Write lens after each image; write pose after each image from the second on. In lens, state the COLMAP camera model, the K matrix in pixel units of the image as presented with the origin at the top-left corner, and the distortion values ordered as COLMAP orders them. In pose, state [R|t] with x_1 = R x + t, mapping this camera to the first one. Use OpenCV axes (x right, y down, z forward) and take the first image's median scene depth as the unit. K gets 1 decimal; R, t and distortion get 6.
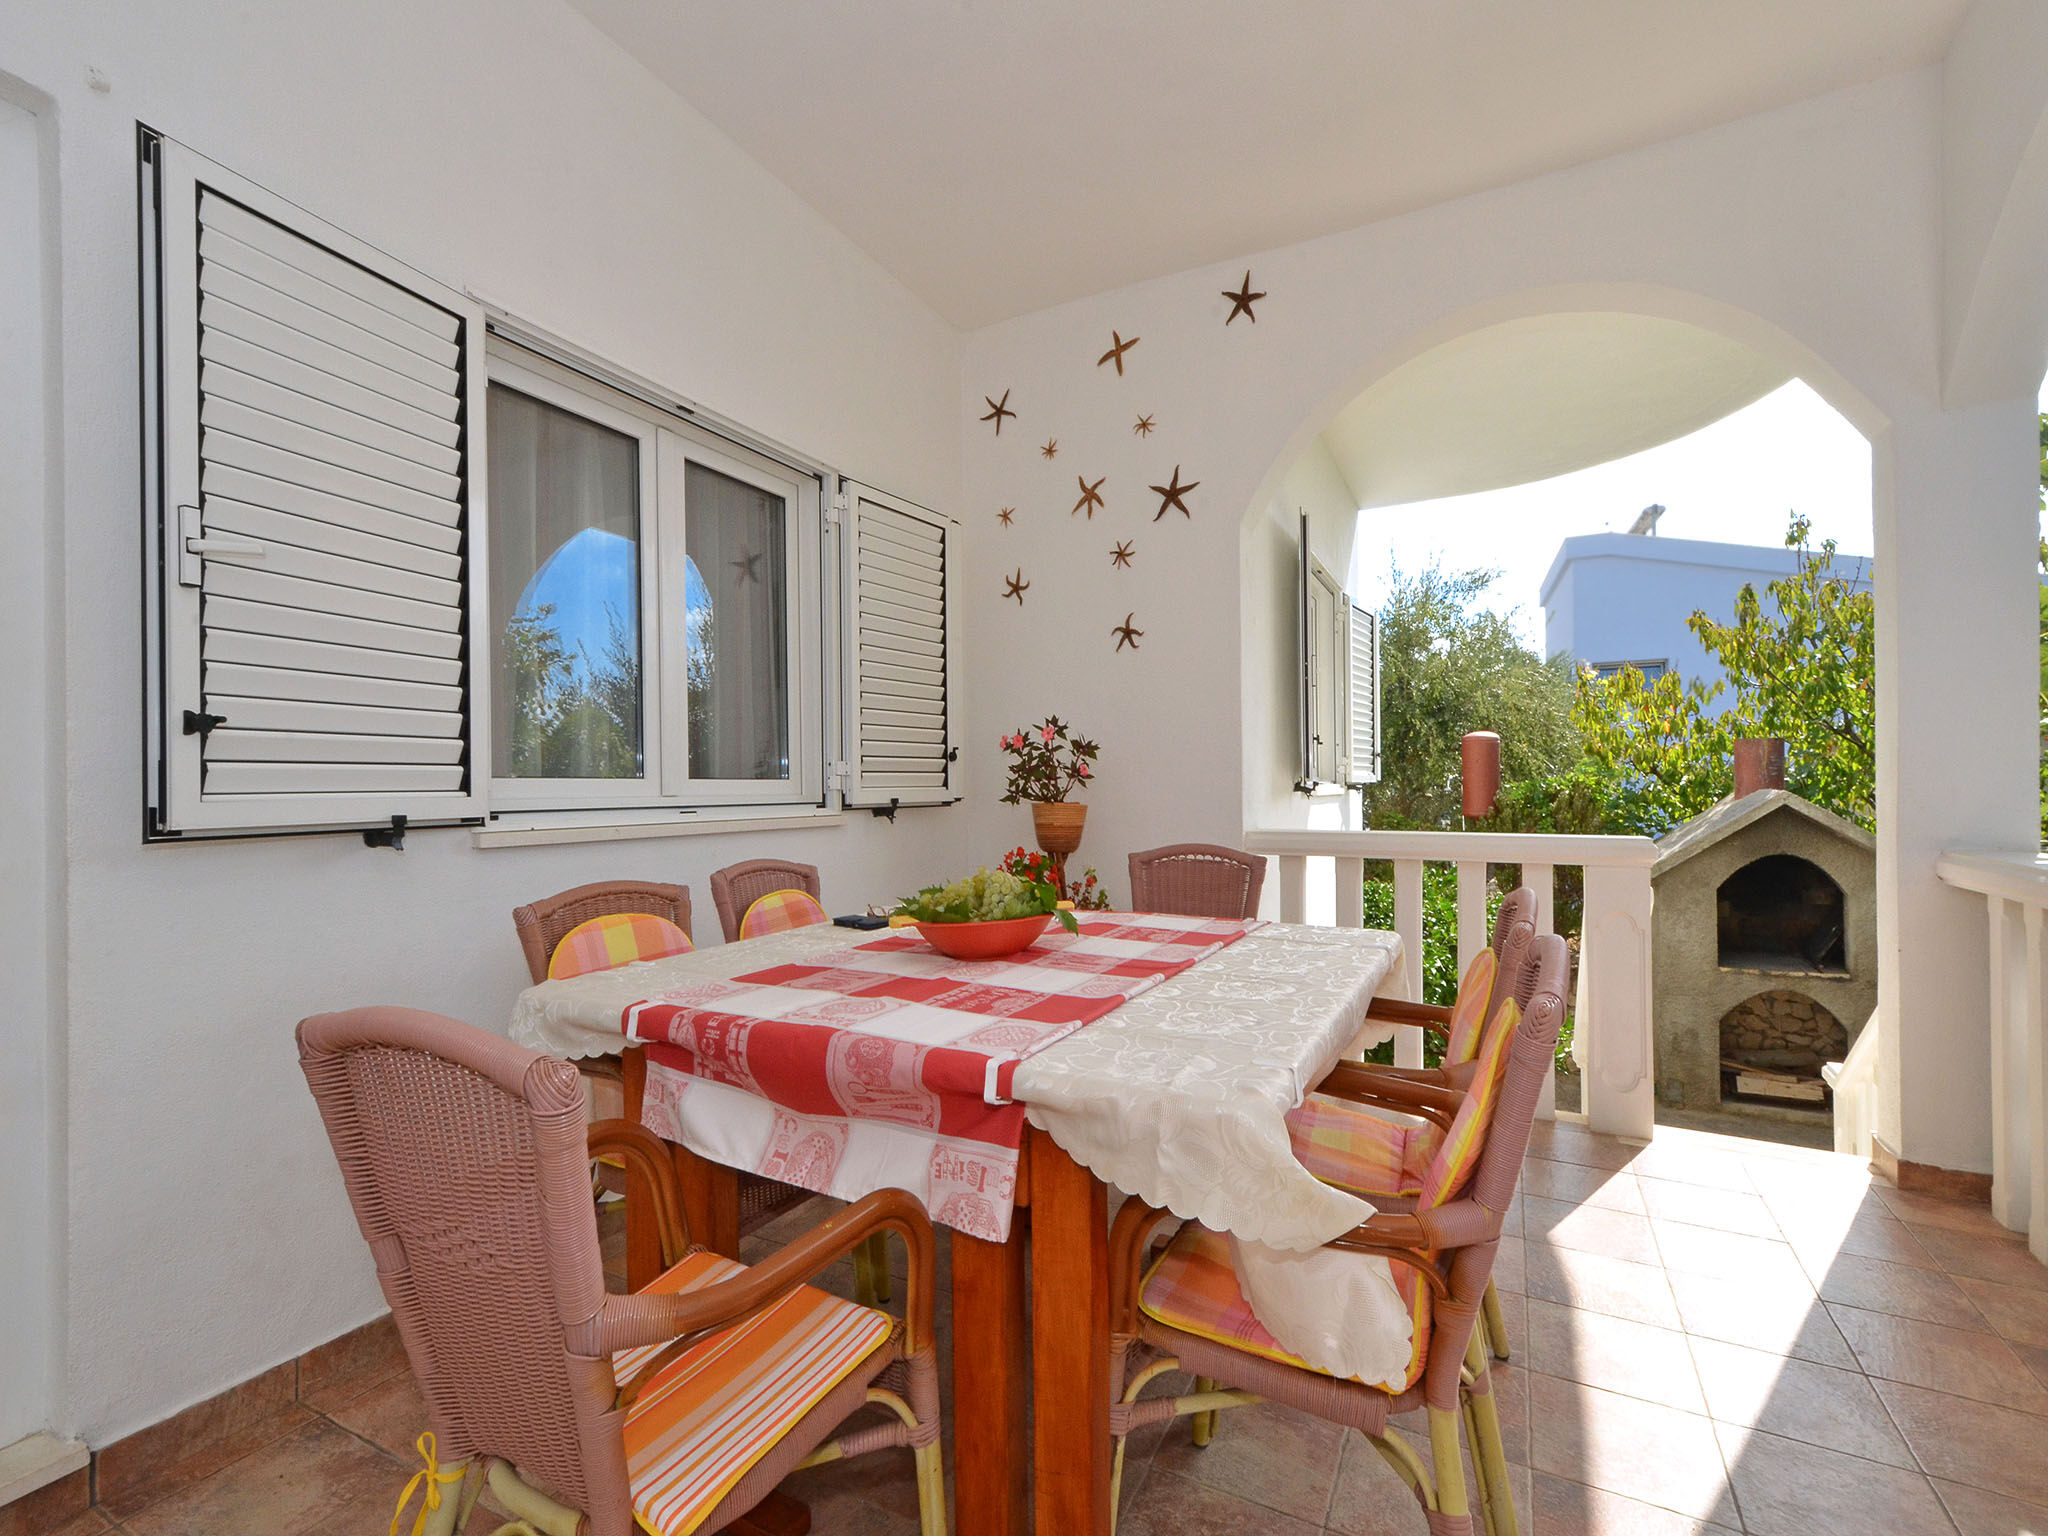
lens RADIAL K [[895.7, 0, 1019.8], [0, 895.7, 782.1], [0, 0, 1]] dist [0.015420, -0.000580]
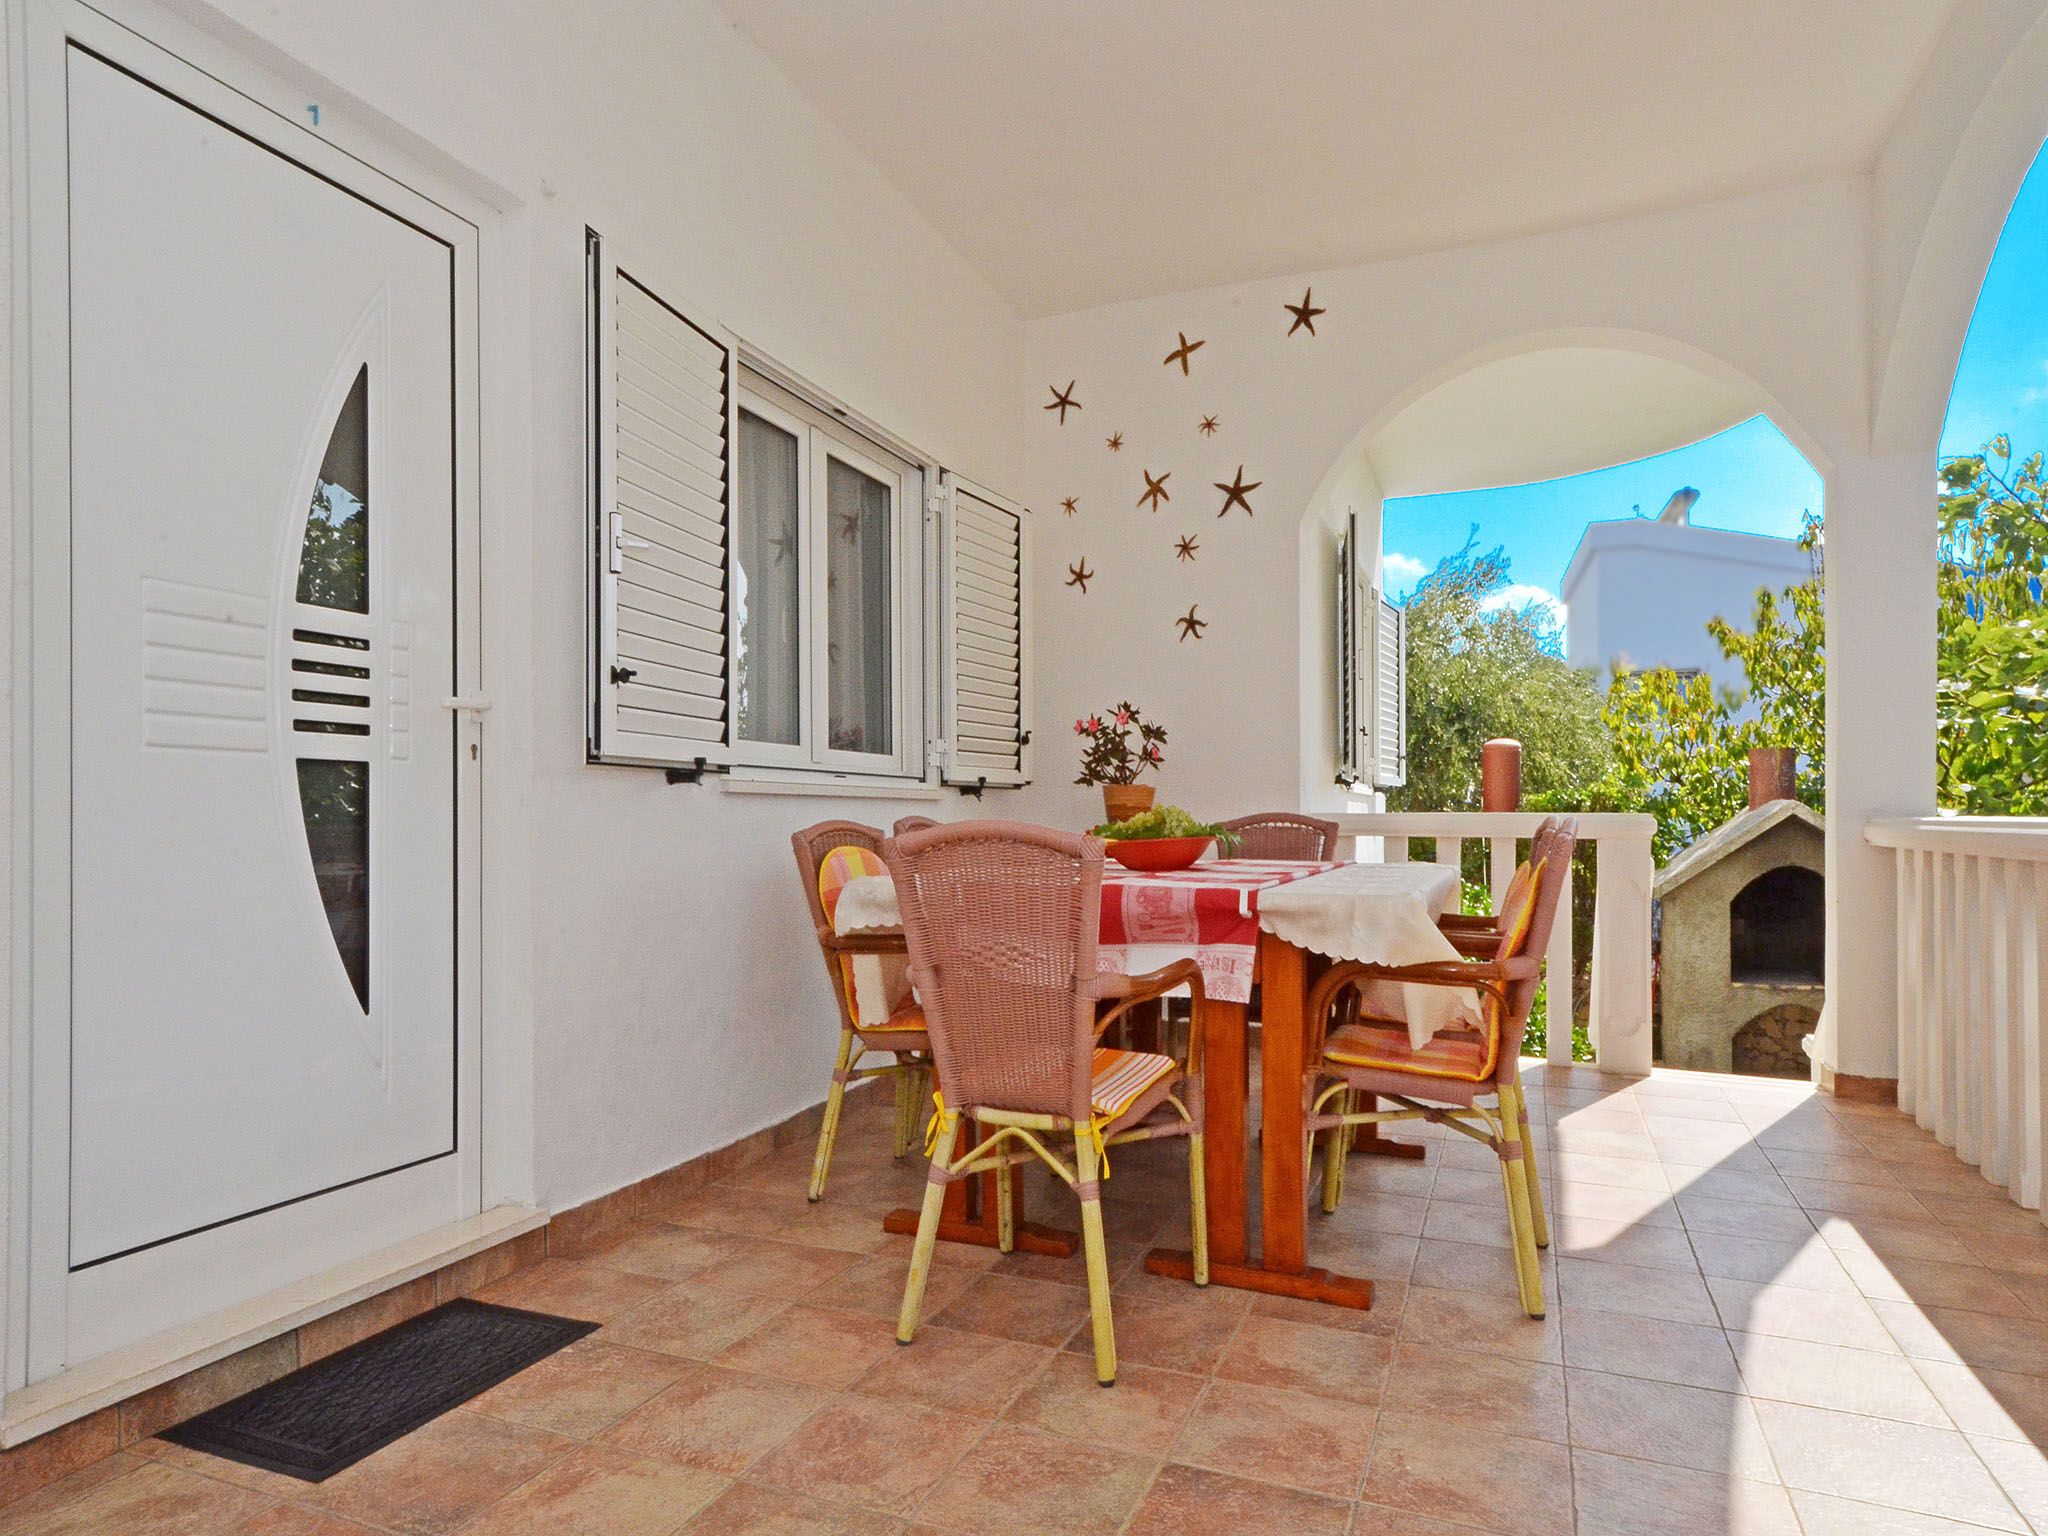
lens RADIAL K [[1192.2, 0, 1065.0], [0, 1192.2, 825.6], [0, 0, 1]] dist [0.017158, 0.000549]
pose [[0.991426, 0.002759, 0.130638, -0.217215], [-0.003489, 0.999980, 0.005362, 0.064555], [-0.130620, -0.005772, 0.991416, -0.374174]]
